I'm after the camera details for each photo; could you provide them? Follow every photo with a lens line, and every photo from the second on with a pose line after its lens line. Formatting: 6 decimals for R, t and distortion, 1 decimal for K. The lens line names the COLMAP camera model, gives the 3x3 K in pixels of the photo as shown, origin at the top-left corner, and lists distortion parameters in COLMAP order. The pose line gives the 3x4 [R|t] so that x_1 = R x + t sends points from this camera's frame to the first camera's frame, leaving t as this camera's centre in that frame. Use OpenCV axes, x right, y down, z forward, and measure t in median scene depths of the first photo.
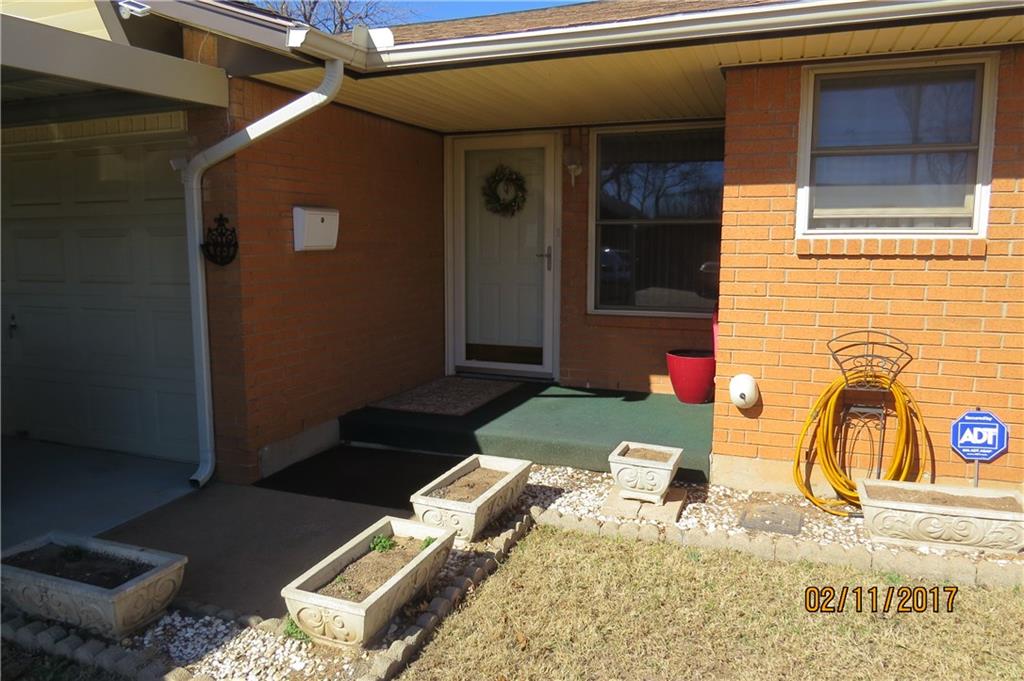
lens RADIAL K [[742.2, 0, 513.8], [0, 742.2, 340.1], [0, 0, 1]] dist [-0.004056, -0.001414]
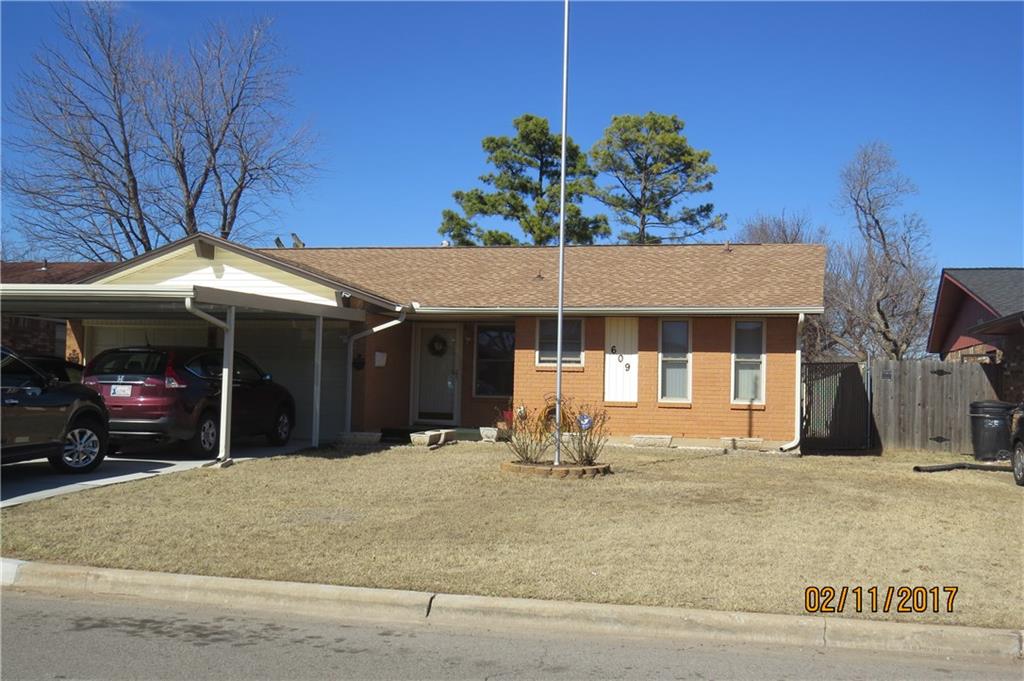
lens RADIAL K [[1111.7, 0, 512.3], [0, 1111.7, 340.0], [0, 0, 1]] dist [0.000434, 0.000000]
pose [[0.989076, 0.029281, 0.144470, -0.434675], [-0.003138, 0.984032, -0.177962, 0.612493], [-0.147374, 0.175564, 0.973375, -3.713185]]
